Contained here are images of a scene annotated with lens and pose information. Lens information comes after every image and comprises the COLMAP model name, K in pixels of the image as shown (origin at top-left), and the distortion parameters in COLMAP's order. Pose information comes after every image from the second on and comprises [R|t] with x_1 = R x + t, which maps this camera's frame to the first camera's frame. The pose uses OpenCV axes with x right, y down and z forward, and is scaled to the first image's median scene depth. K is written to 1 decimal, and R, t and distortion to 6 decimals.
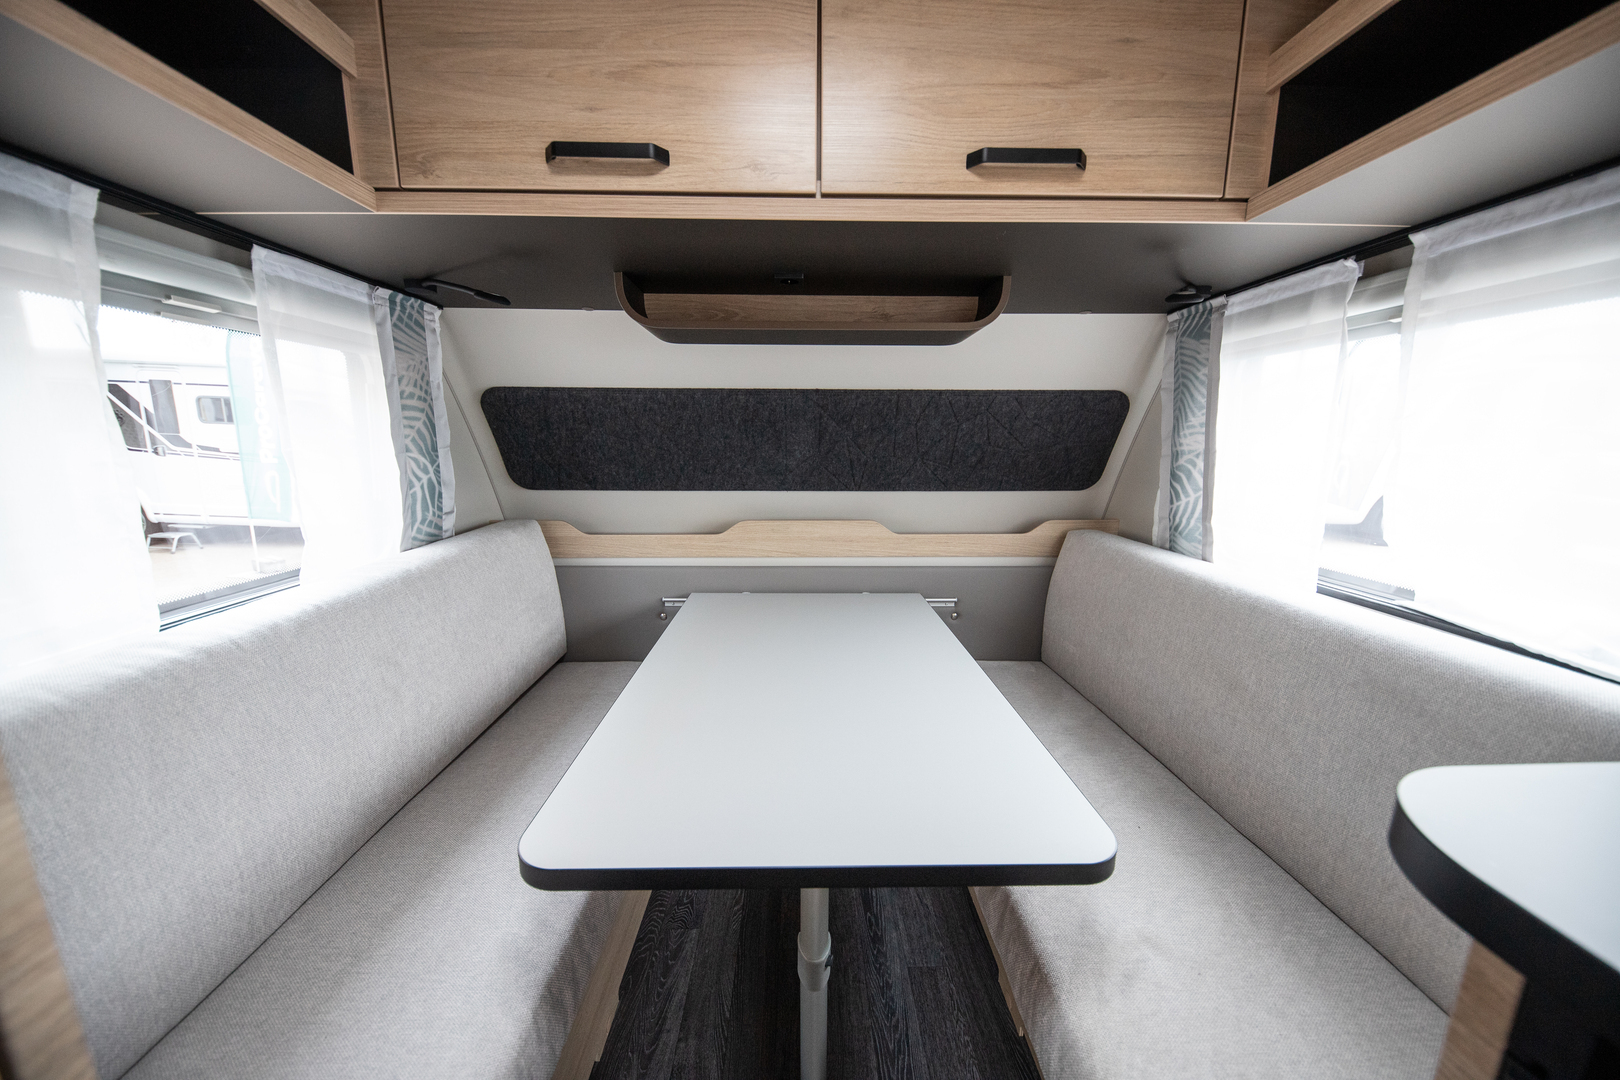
lens RADIAL K [[565.2, 0, 811.3], [0, 565.2, 556.0], [0, 0, 1]] dist [-0.008918, -0.000946]
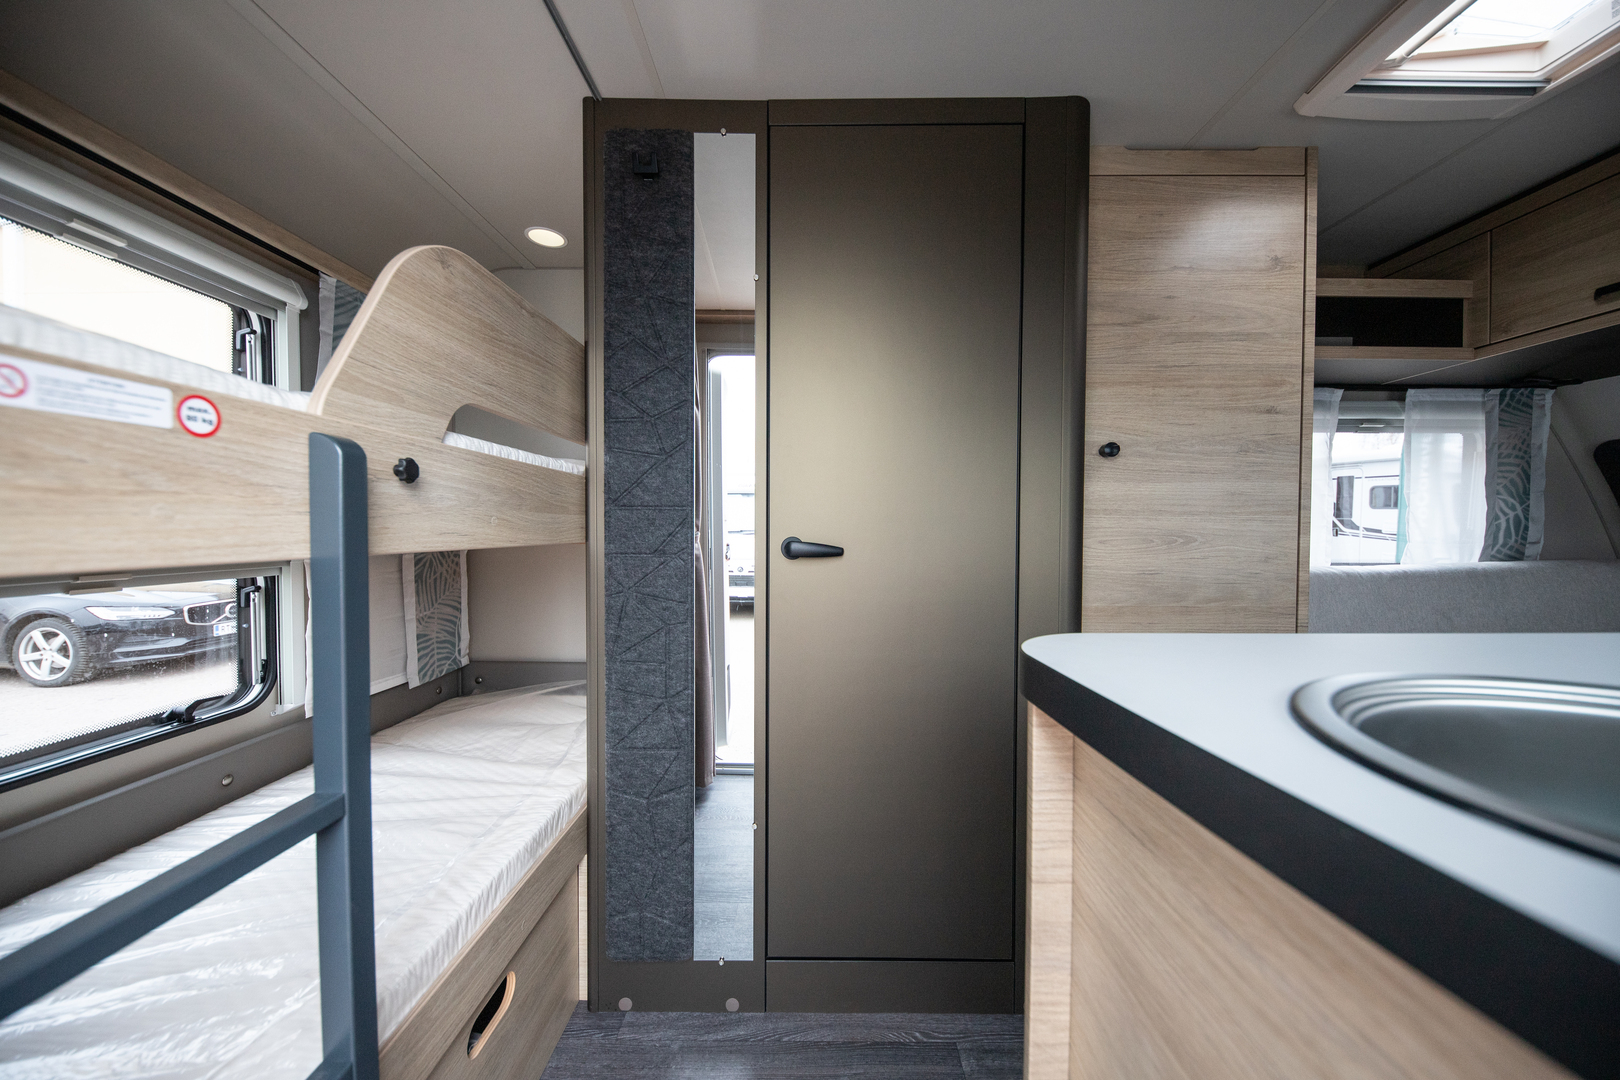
lens RADIAL K [[565.2, 0, 833.1], [0, 565.2, 538.7], [0, 0, 1]] dist [-0.008918, -0.000946]
pose [[-0.012129, 0.011814, -0.999857, 0.709380], [-0.203006, 0.979077, 0.014031, 0.243990], [0.979102, 0.203147, -0.009477, -0.610226]]
